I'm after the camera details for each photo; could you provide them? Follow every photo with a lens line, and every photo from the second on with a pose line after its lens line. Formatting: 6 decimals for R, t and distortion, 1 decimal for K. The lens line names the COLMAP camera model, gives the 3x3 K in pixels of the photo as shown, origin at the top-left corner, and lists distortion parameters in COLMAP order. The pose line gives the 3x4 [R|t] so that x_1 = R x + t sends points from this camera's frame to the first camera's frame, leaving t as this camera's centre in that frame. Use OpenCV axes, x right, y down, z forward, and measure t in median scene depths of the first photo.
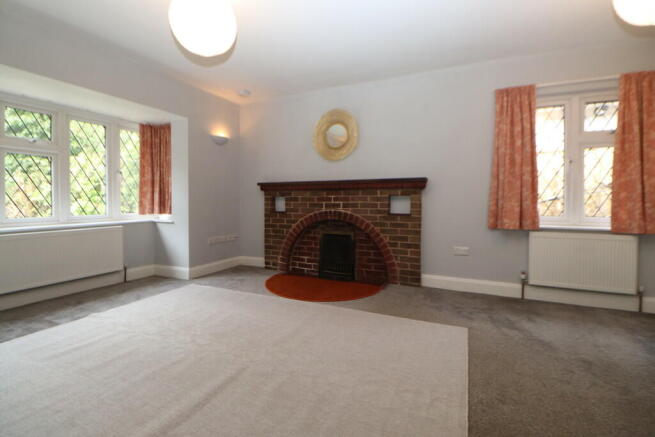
lens RADIAL K [[309.3, 0, 336.9], [0, 309.3, 203.5], [0, 0, 1]] dist [-0.002151, -0.002930]
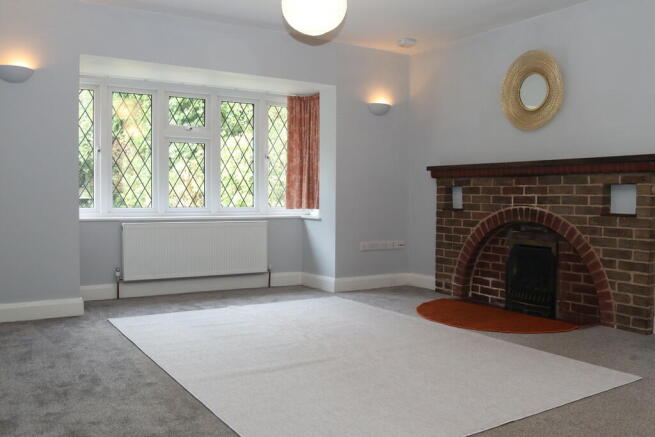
lens RADIAL K [[600.5, 0, 327.6], [0, 600.5, 217.3], [0, 0, 1]] dist [-0.024713, 0.000000]
pose [[0.840271, 0.028042, -0.541440, 0.316590], [-0.016388, 0.999519, 0.026333, 0.016041], [0.541918, -0.013254, 0.840327, -0.277148]]
